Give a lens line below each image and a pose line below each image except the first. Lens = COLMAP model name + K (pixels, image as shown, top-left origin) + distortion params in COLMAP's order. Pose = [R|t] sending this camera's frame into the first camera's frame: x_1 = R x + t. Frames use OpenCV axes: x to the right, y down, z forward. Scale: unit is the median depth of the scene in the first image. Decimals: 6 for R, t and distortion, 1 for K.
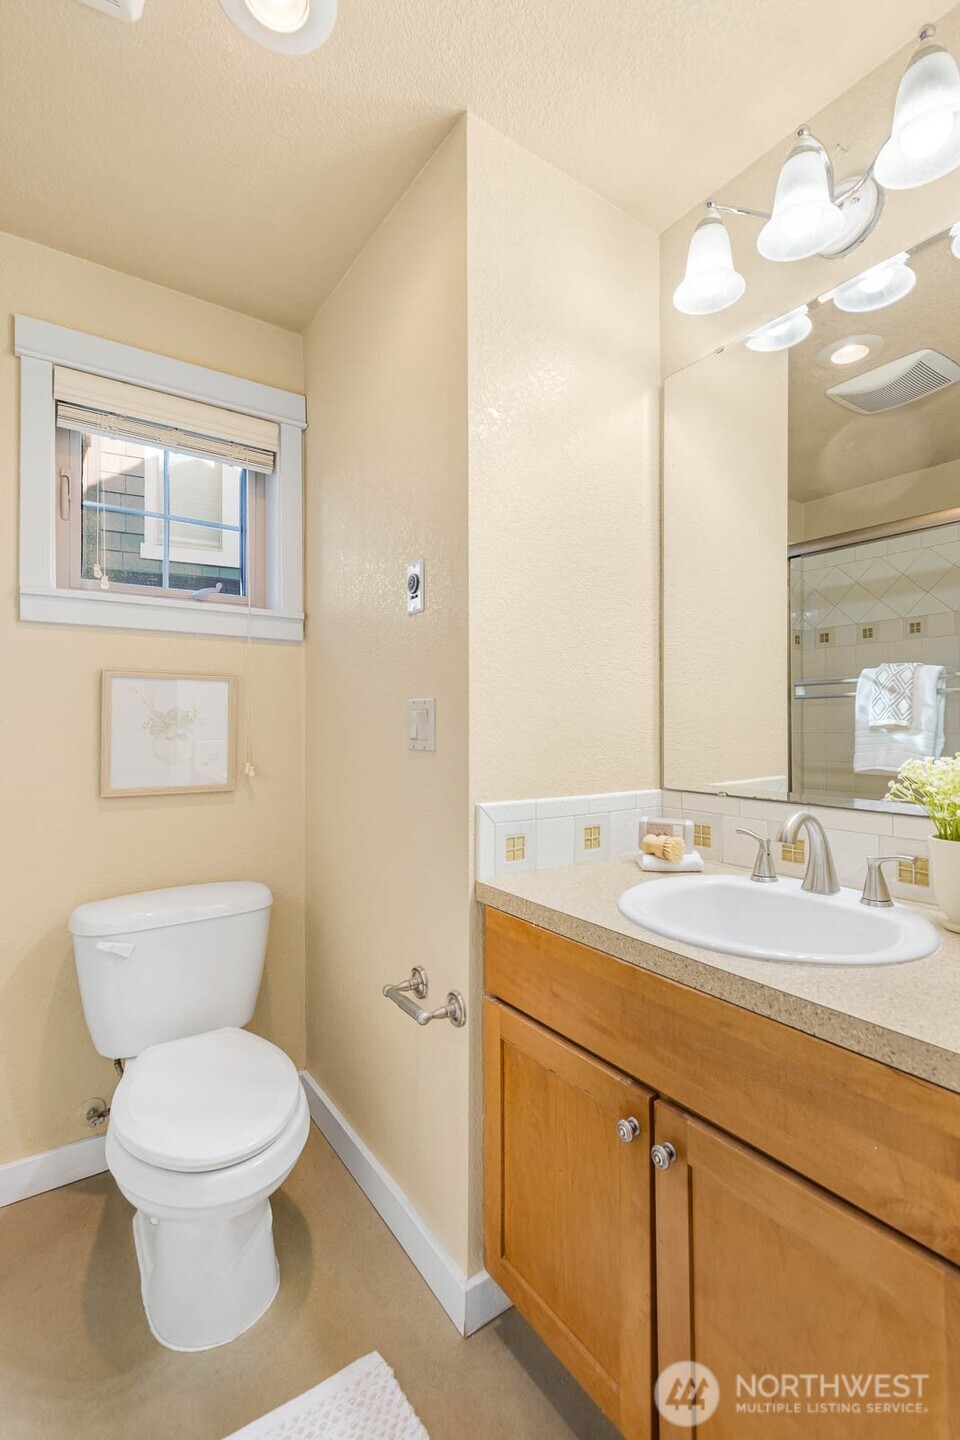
lens RADIAL K [[656.3, 0, 480.0], [0, 656.3, 720.0], [0, 0, 1]] dist [0.005855, -0.000310]
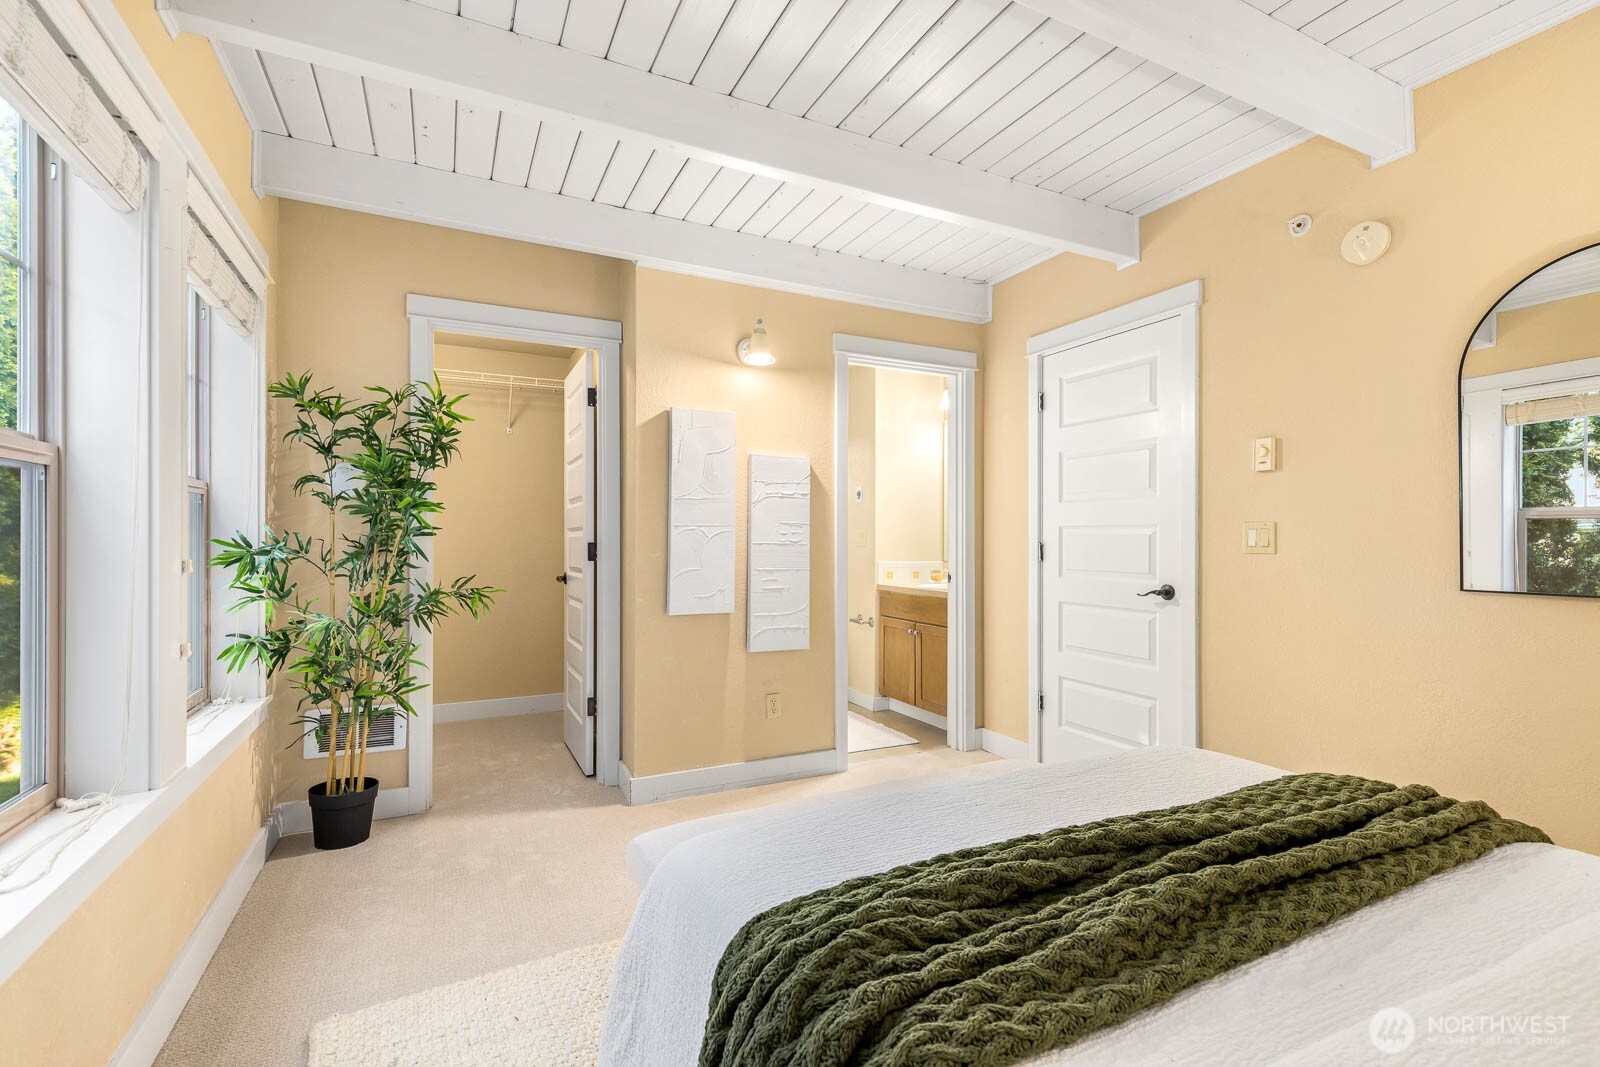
lens RADIAL K [[729.2, 0, 804.6], [0, 729.2, 528.7], [0, 0, 1]] dist [0.005855, -0.000310]
pose [[0.990214, 0.002417, -0.139539, 0.145145], [-0.003130, 0.999983, -0.004889, -0.022090], [0.139525, 0.005278, 0.990204, -2.756312]]
